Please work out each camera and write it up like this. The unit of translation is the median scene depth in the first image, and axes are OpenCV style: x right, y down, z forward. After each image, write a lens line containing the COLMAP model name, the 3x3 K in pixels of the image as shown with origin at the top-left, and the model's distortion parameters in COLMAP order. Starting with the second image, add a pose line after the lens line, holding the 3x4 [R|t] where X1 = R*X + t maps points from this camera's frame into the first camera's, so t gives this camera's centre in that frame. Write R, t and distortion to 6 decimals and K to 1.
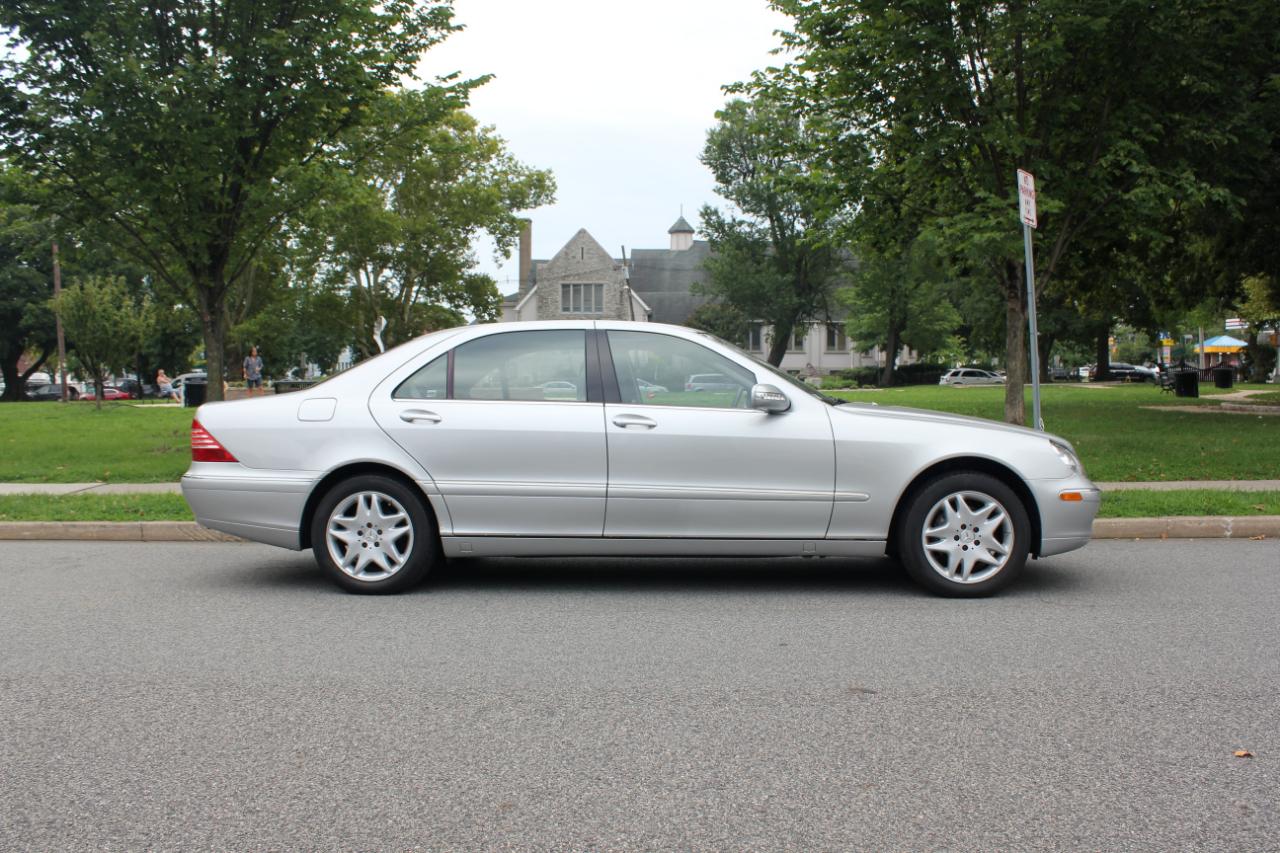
lens RADIAL K [[1142.1, 0, 640.0], [0, 1142.1, 426.5], [0, 0, 1]] dist [-0.171415, 0.182726]
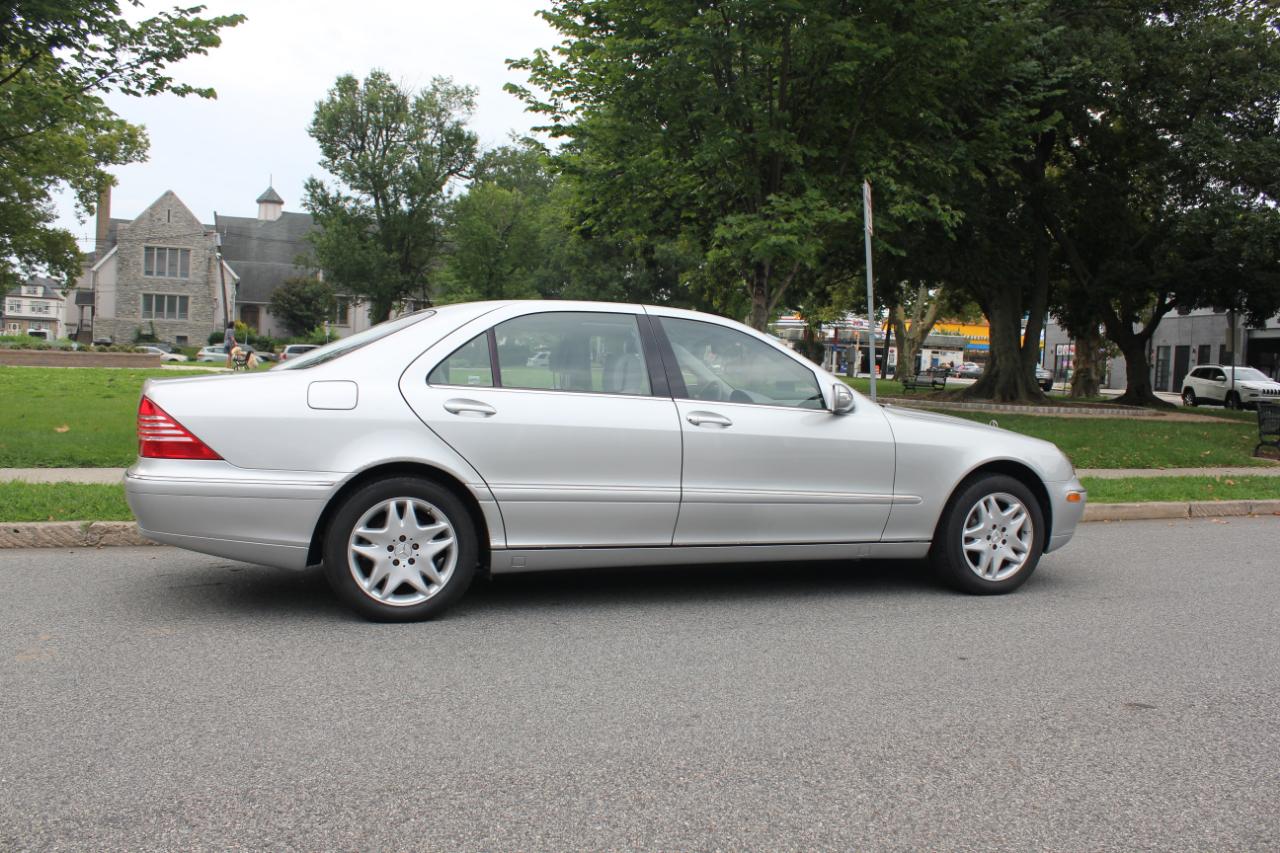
lens RADIAL K [[1084.3, 0, 640.0], [0, 1084.3, 426.5], [0, 0, 1]] dist [-0.170798, 0.159770]
pose [[0.919519, 0.017281, 0.392666, -0.081553], [-0.026864, 0.999460, 0.018922, -0.002769], [-0.392127, -0.027948, 0.919486, 0.045715]]
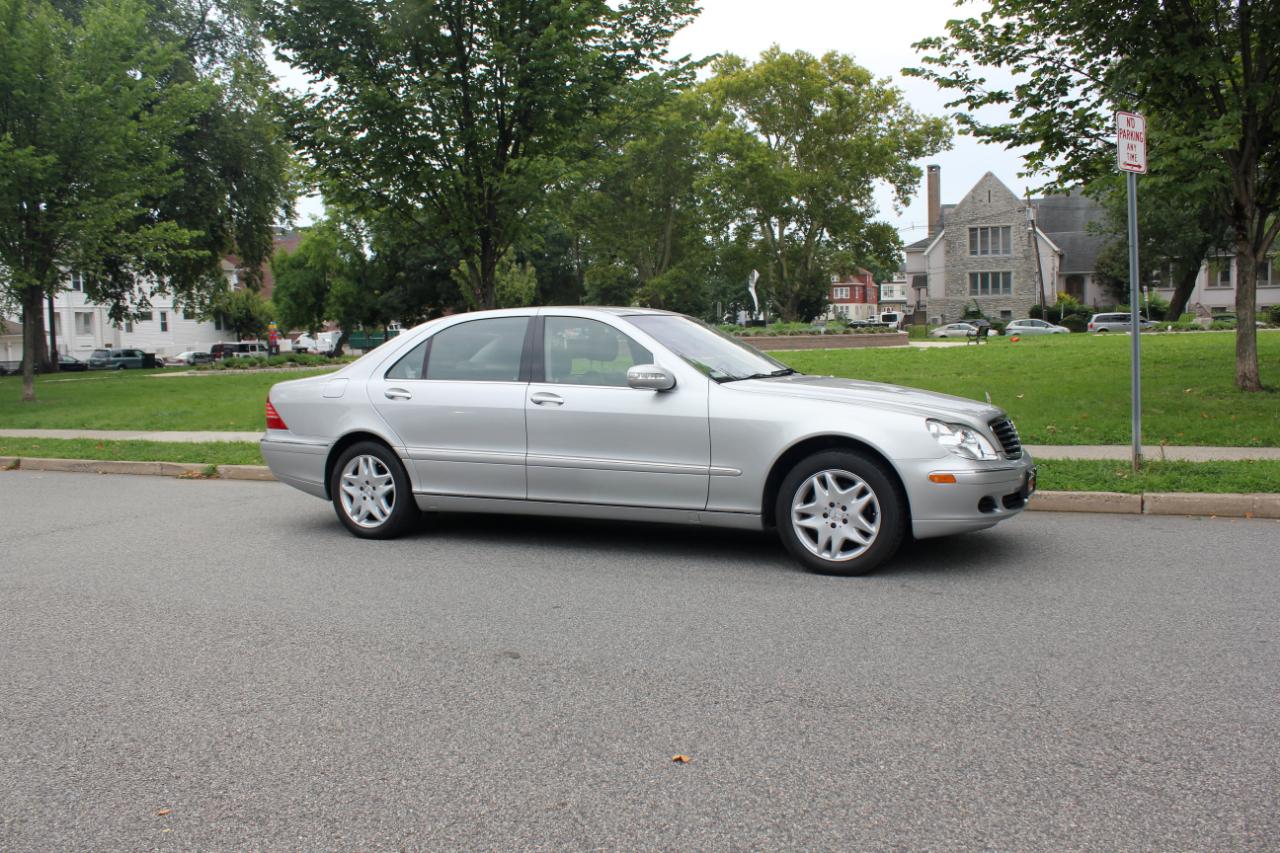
lens RADIAL K [[1084.3, 0, 640.0], [0, 1084.3, 426.5], [0, 0, 1]] dist [-0.170798, 0.159770]
pose [[0.919099, 0.011416, -0.393861, 0.102944], [0.010736, 0.998484, 0.053993, -0.006975], [0.393880, -0.053854, 0.917583, 0.010878]]
